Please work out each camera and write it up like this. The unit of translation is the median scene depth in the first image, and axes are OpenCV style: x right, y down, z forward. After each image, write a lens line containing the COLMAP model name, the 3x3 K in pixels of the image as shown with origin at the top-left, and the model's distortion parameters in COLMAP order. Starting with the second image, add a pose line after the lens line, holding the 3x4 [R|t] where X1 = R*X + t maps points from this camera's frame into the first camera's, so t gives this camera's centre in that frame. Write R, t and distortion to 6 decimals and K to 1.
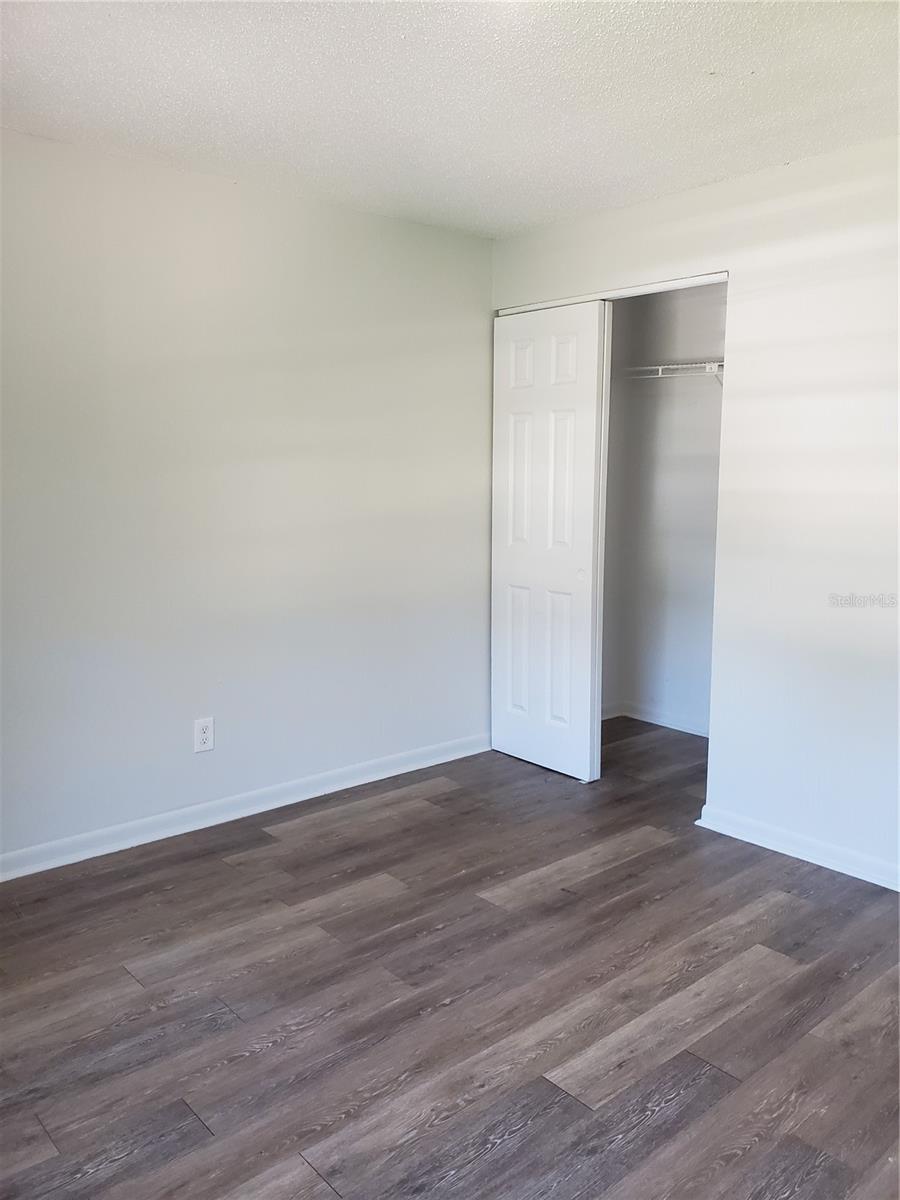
lens RADIAL K [[922.9, 0, 454.6], [0, 922.9, 604.5], [0, 0, 1]] dist [0.051414, -0.033343]
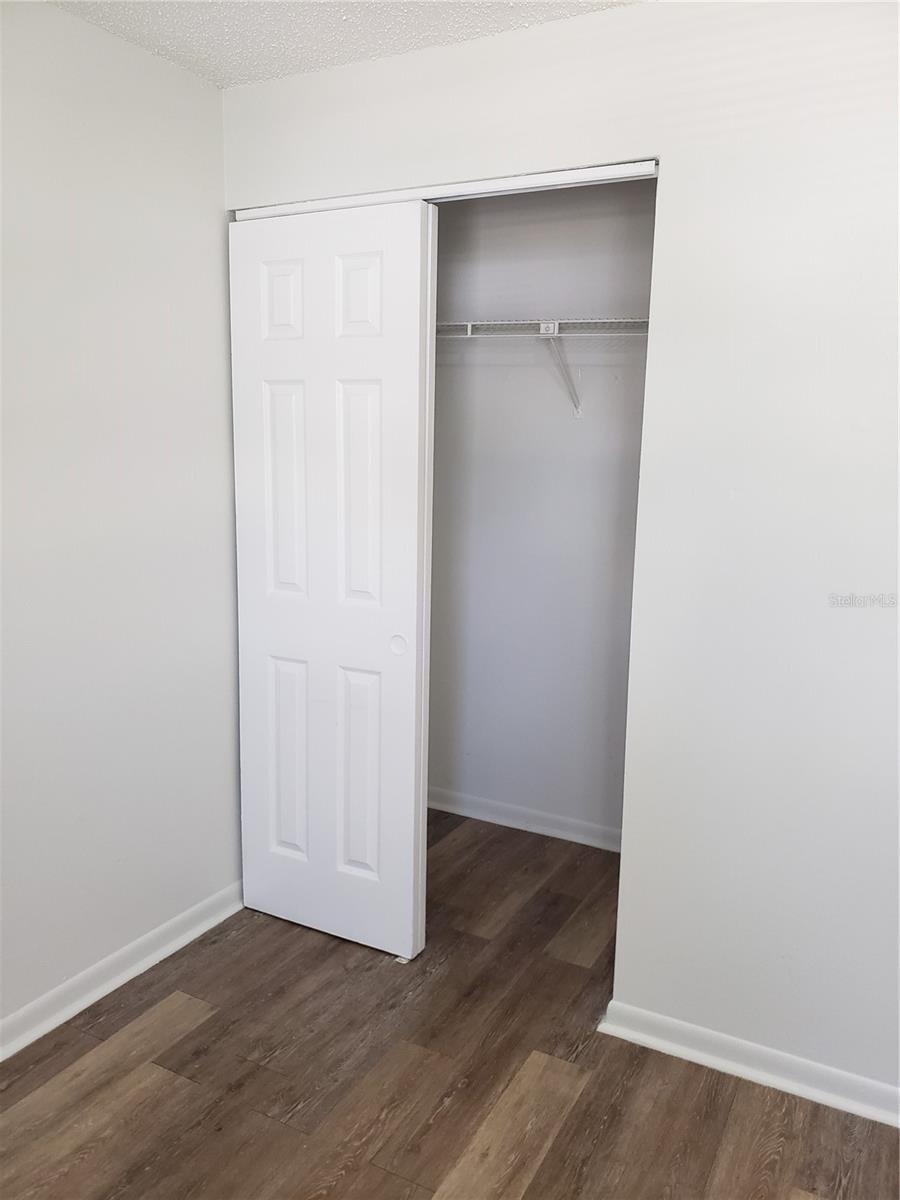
lens RADIAL K [[922.9, 0, 417.2], [0, 922.9, 606.8], [0, 0, 1]] dist [0.051414, -0.033343]
pose [[0.944152, -0.041181, 0.326927, -0.068470], [0.031597, 0.998902, 0.034575, -0.098682], [-0.327992, -0.022314, 0.944417, 0.501621]]
